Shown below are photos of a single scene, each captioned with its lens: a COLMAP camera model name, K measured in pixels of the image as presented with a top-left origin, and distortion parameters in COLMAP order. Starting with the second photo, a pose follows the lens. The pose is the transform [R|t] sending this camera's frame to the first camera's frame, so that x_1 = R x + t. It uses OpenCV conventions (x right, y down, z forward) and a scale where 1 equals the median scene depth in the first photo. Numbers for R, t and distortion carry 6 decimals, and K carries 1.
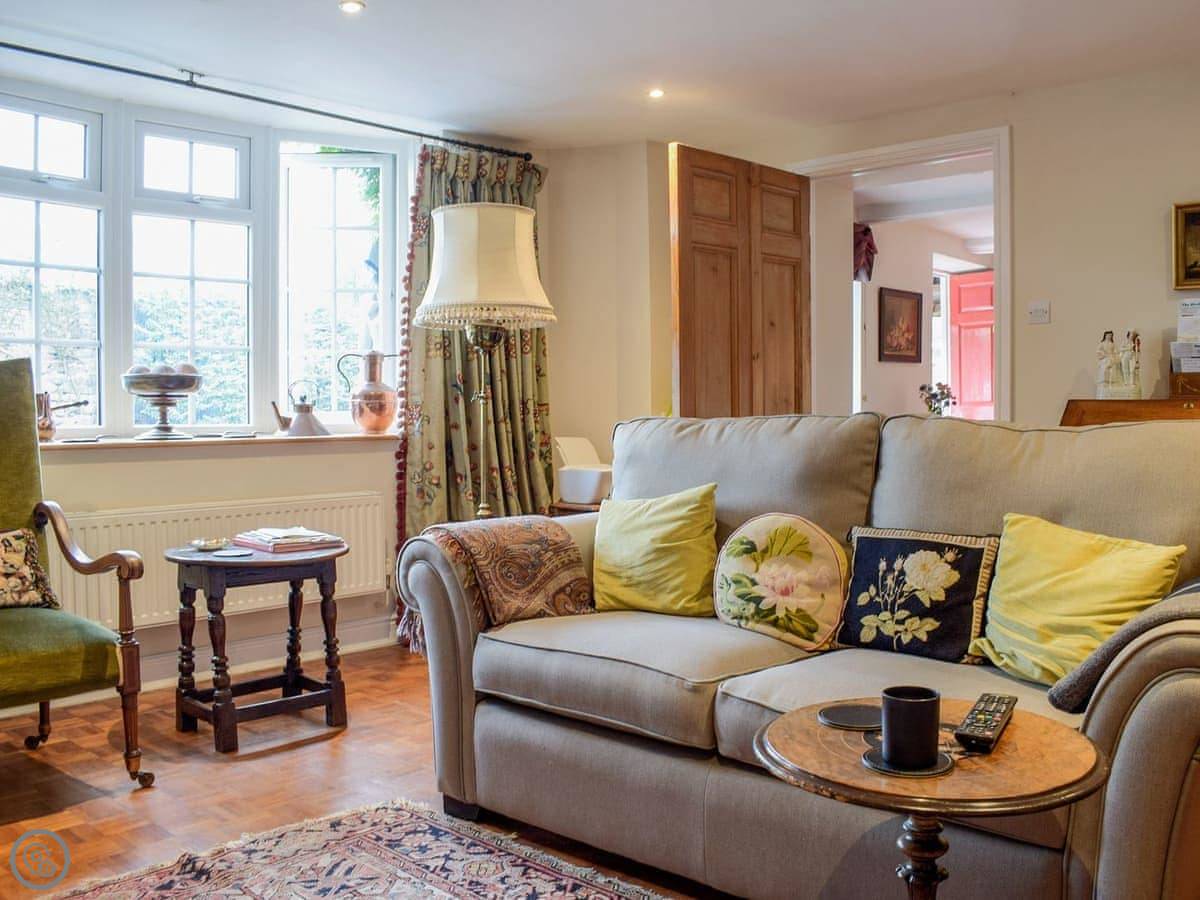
lens RADIAL K [[1084.6, 0, 635.0], [0, 1084.6, 450.1], [0, 0, 1]] dist [-0.061552, -0.003143]
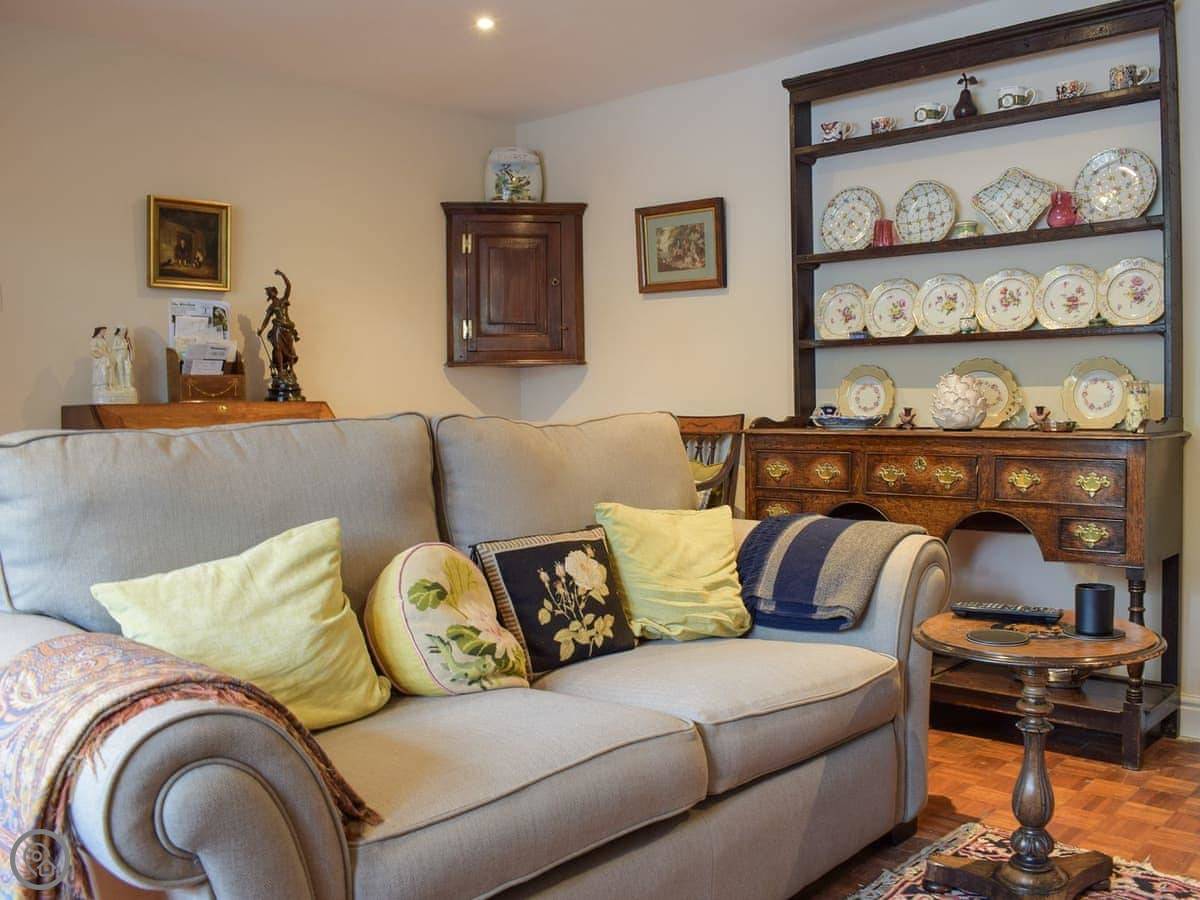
lens RADIAL K [[1084.6, 0, 635.0], [0, 1084.6, 450.1], [0, 0, 1]] dist [-0.061552, -0.003143]
pose [[0.026830, -0.044173, 0.998664, -0.694254], [0.058551, 0.997378, 0.042543, -0.035759], [-0.997924, 0.057331, 0.029346, 0.900573]]
